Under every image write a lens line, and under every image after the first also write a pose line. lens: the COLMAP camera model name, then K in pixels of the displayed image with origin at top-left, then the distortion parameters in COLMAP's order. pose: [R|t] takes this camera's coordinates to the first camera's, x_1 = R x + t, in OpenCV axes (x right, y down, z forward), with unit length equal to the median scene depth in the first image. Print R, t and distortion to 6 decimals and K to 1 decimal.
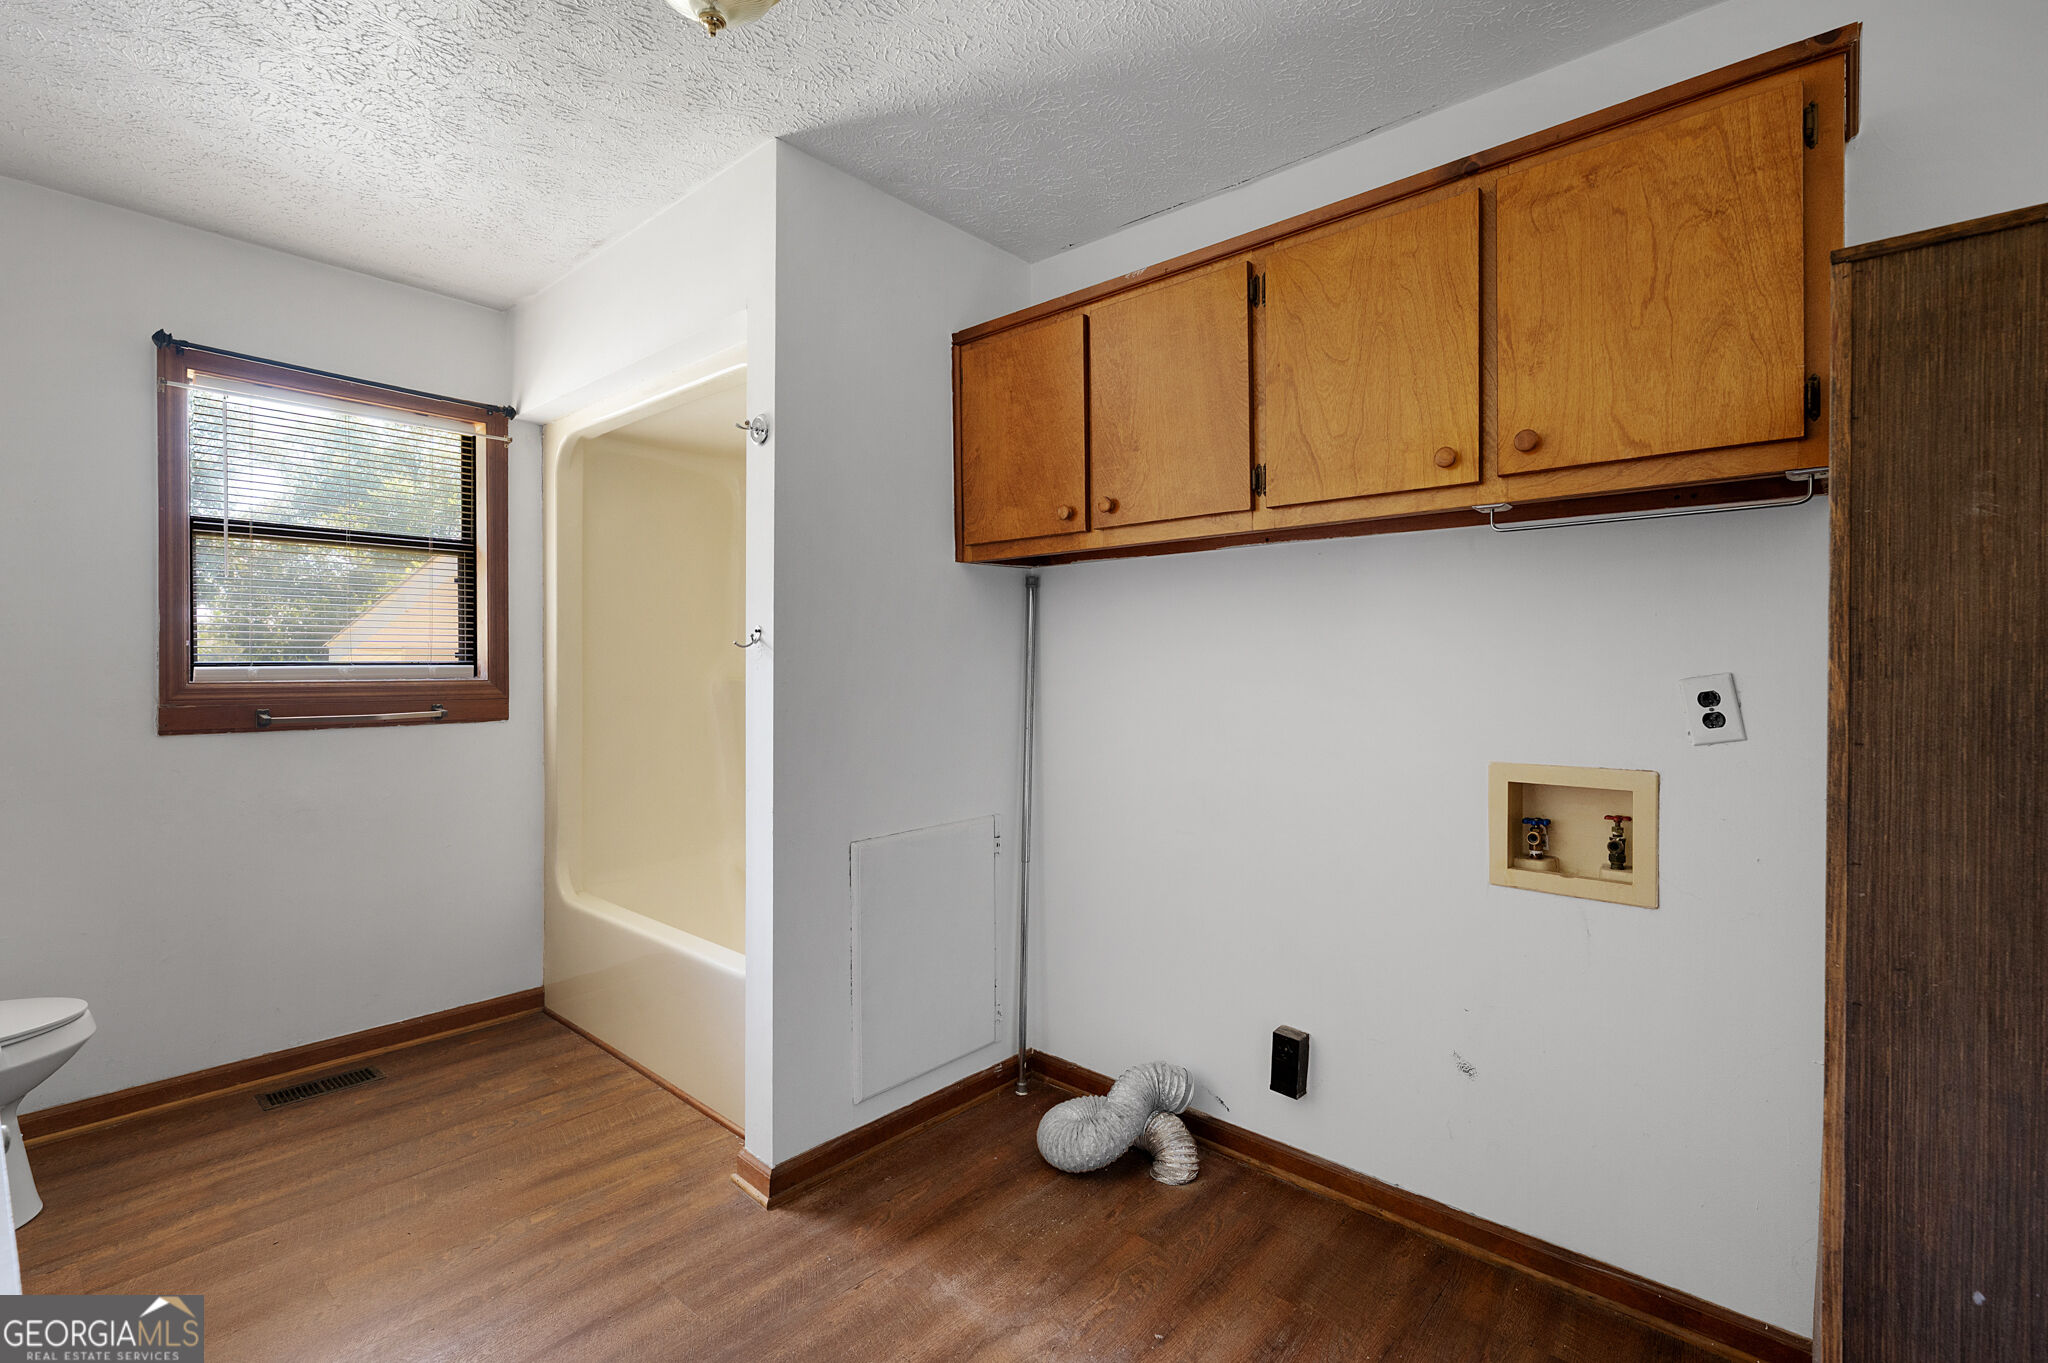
lens RADIAL K [[922.0, 0, 1026.5], [0, 922.0, 667.3], [0, 0, 1]] dist [0.001274, -0.000274]
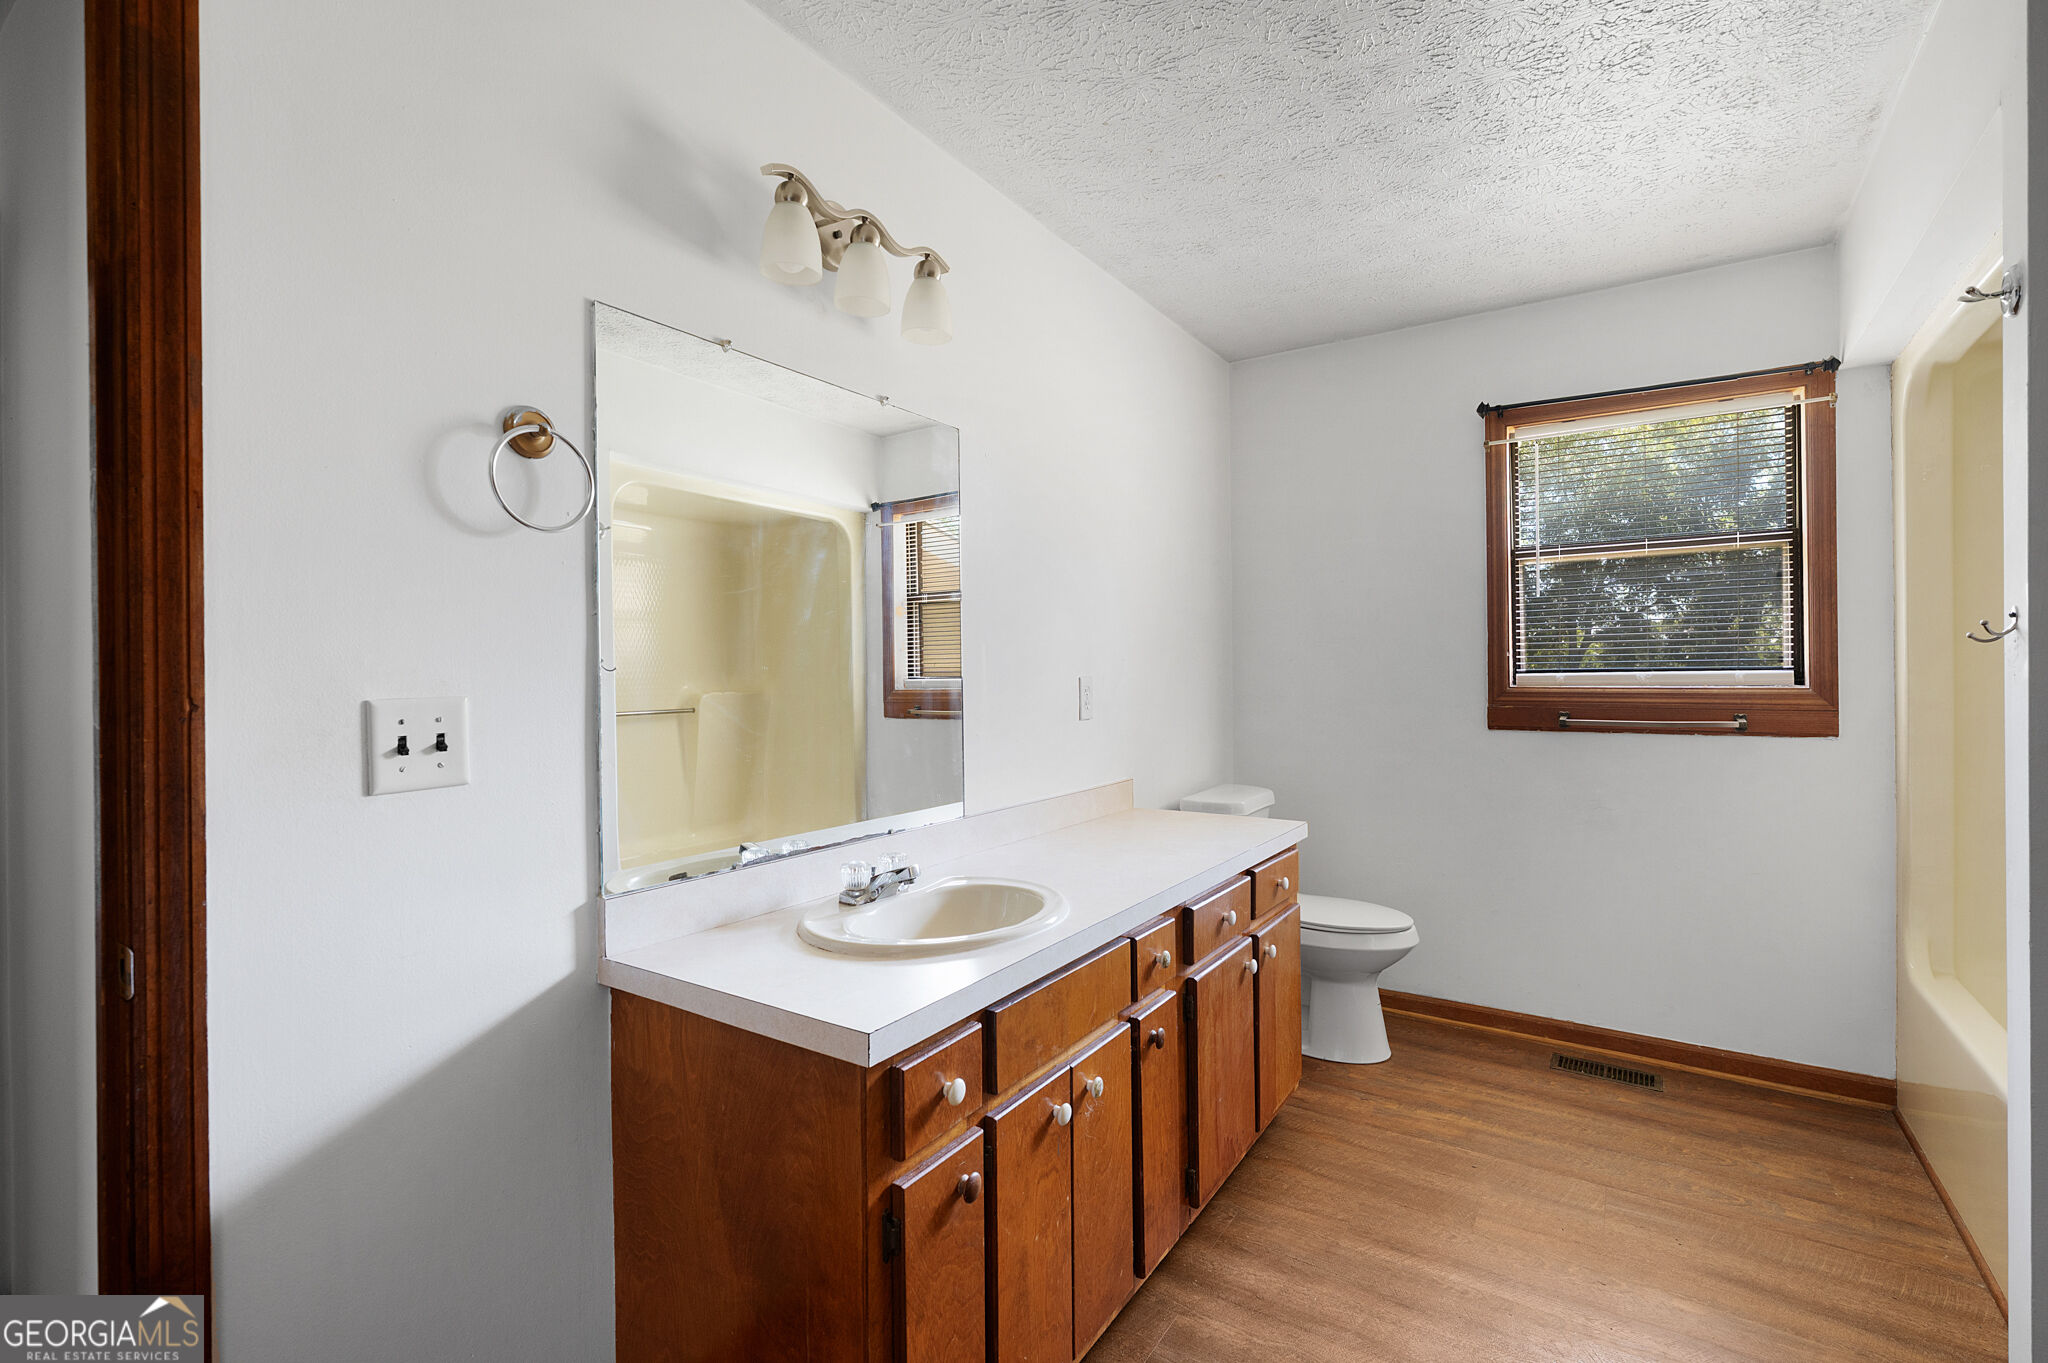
lens RADIAL K [[922.0, 0, 1023.8], [0, 922.0, 677.6], [0, 0, 1]] dist [0.001274, -0.000274]
pose [[0.122670, 0.002156, -0.992445, 0.202780], [0.003811, 0.999989, 0.002643, -0.001127], [0.992440, -0.004107, 0.122661, 0.215050]]
